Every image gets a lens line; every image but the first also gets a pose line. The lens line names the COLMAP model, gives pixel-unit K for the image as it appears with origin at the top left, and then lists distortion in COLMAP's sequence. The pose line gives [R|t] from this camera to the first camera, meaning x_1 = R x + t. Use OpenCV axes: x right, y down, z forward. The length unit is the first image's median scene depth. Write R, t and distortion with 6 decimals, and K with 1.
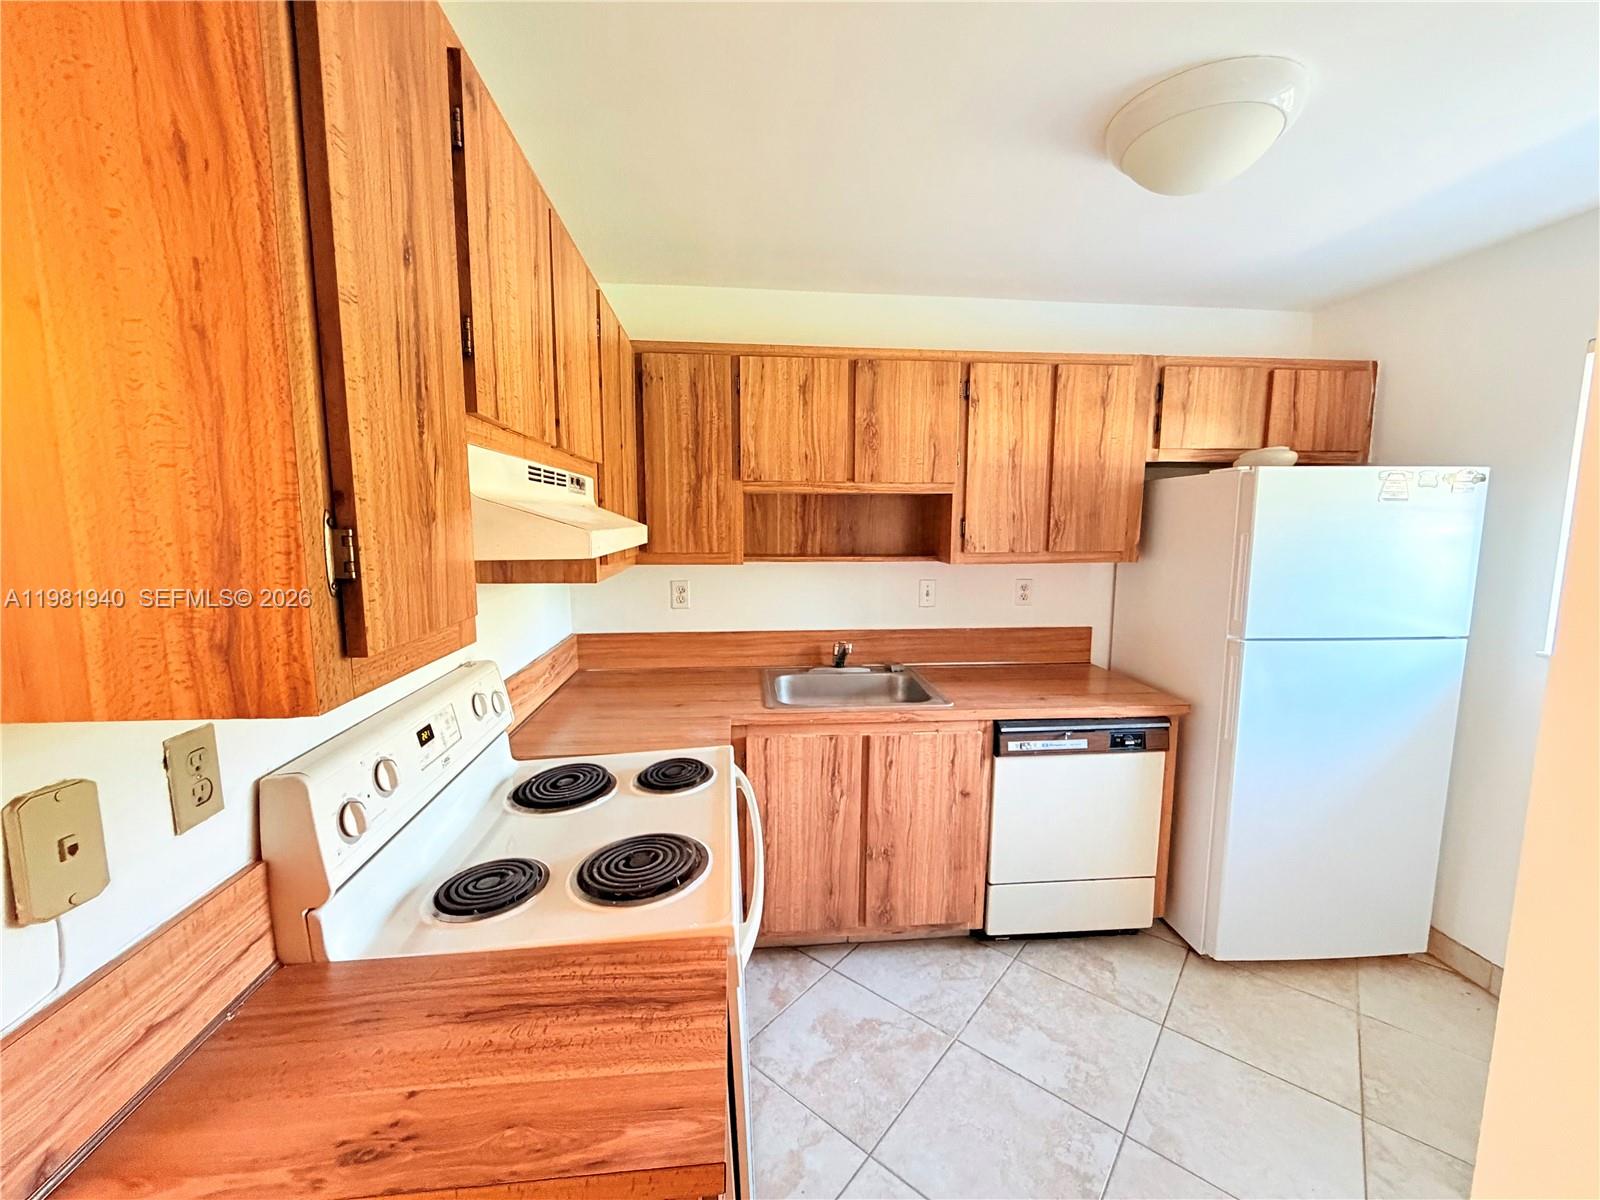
lens RADIAL K [[645.8, 0, 795.2], [0, 645.8, 599.5], [0, 0, 1]] dist [0.002170, 0.000213]
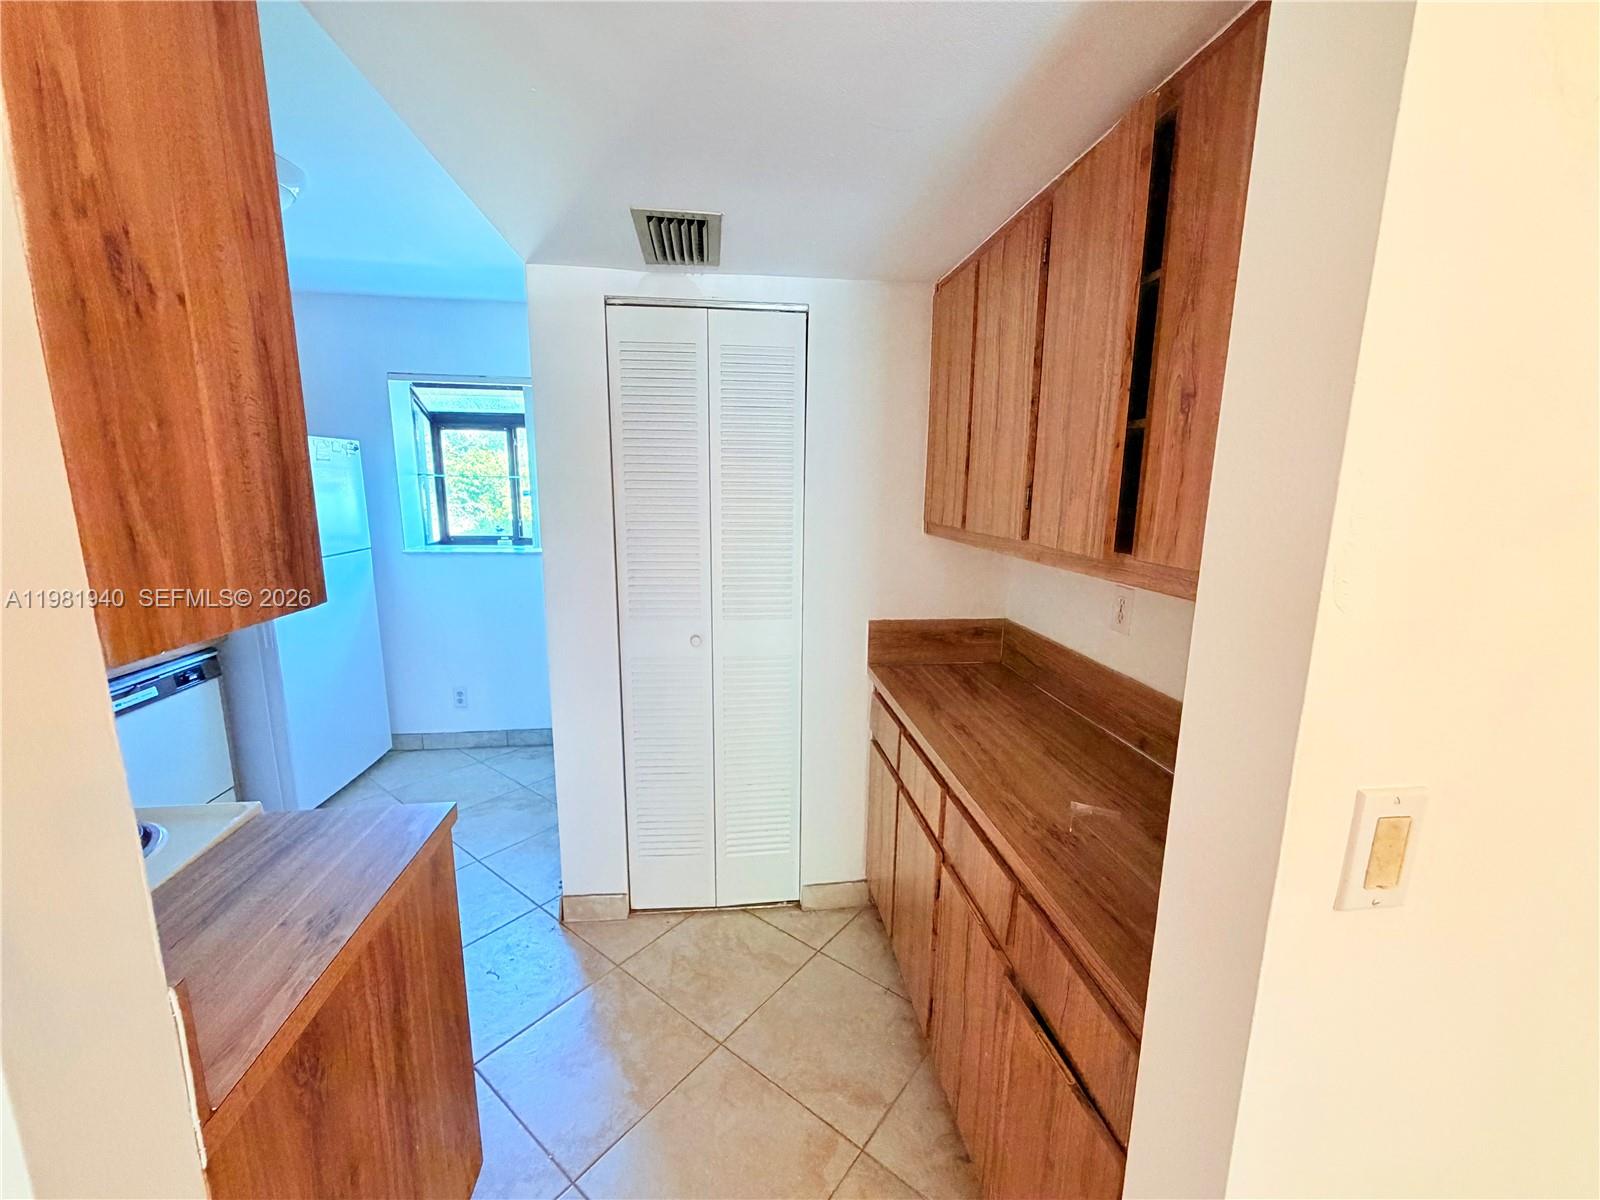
lens RADIAL K [[645.8, 0, 795.3], [0, 645.8, 599.5], [0, 0, 1]] dist [0.002170, 0.000213]
pose [[-0.024810, -0.183714, 0.982667, -0.537710], [0.111547, 0.976322, 0.185344, 0.002854], [-0.993449, 0.114211, -0.003730, -0.025355]]
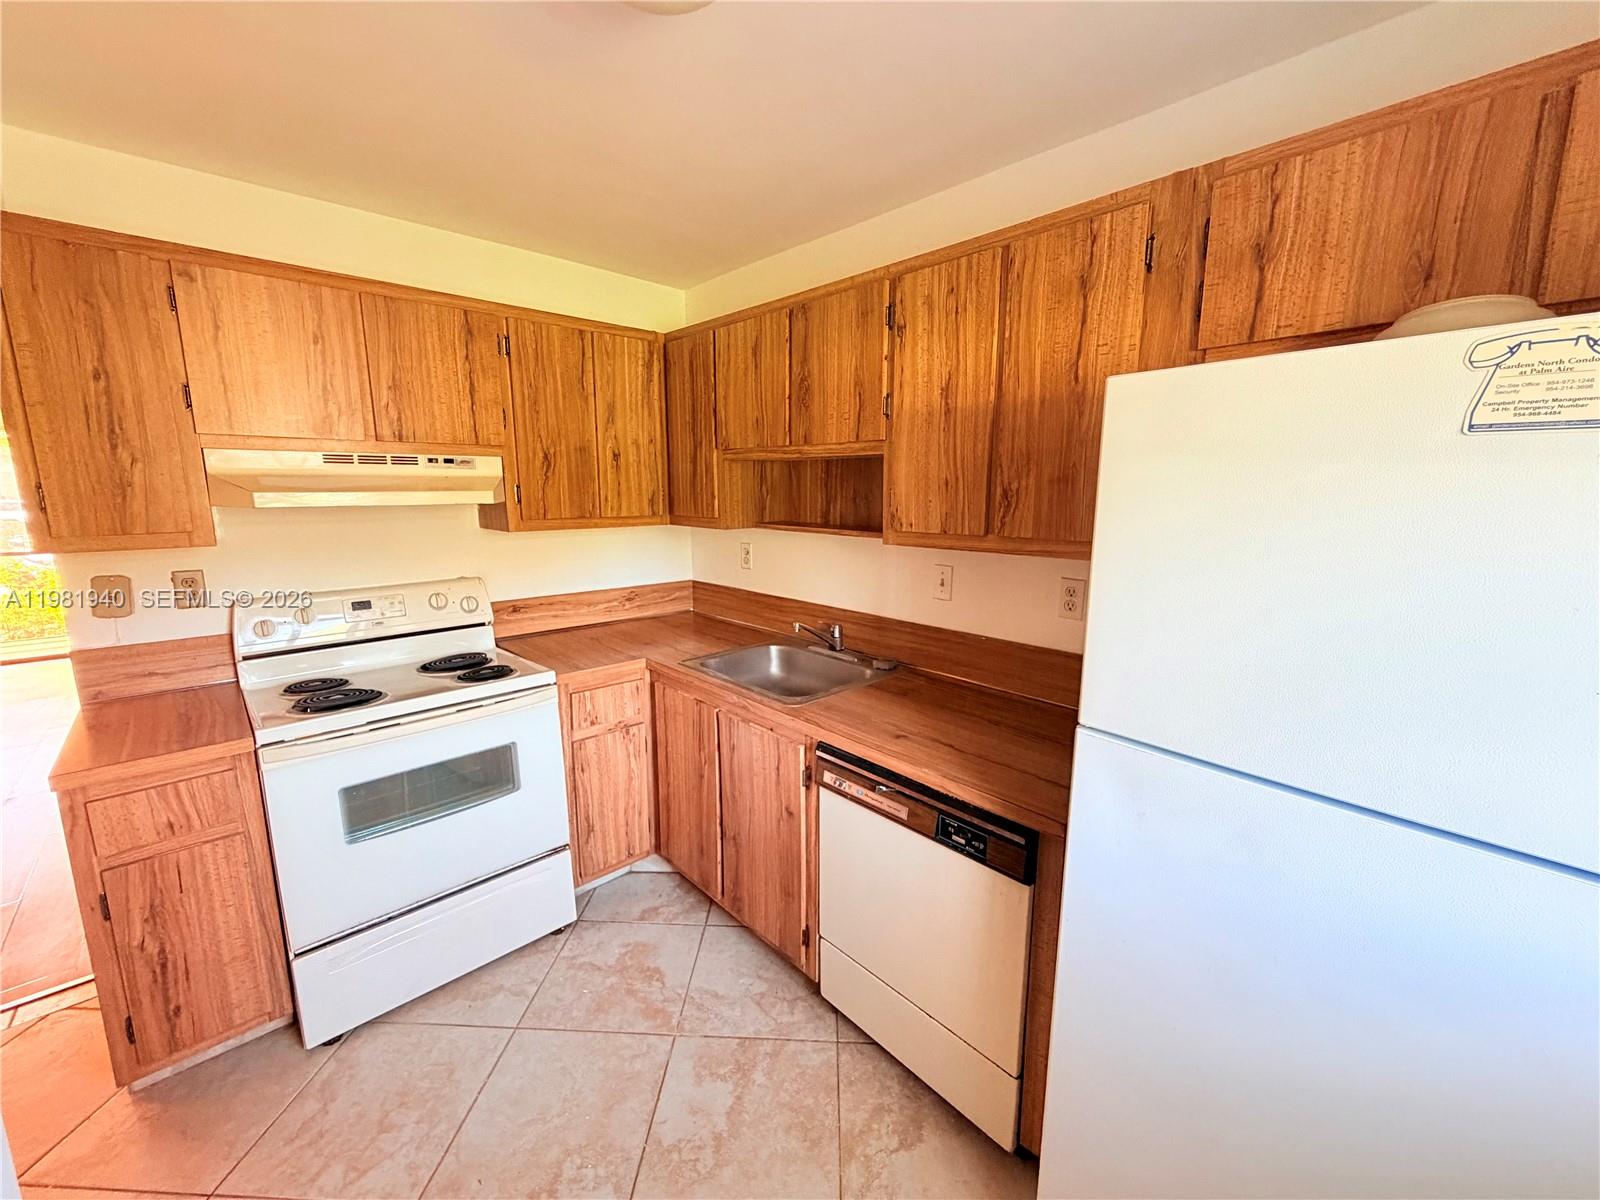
lens RADIAL K [[645.8, 0, 795.9], [0, 645.8, 601.1], [0, 0, 1]] dist [0.002170, 0.000213]
pose [[0.602373, 0.140303, -0.785788, 0.849032], [-0.100045, 0.989939, 0.100060, -0.057044], [0.791920, 0.018341, 0.610349, 0.457039]]
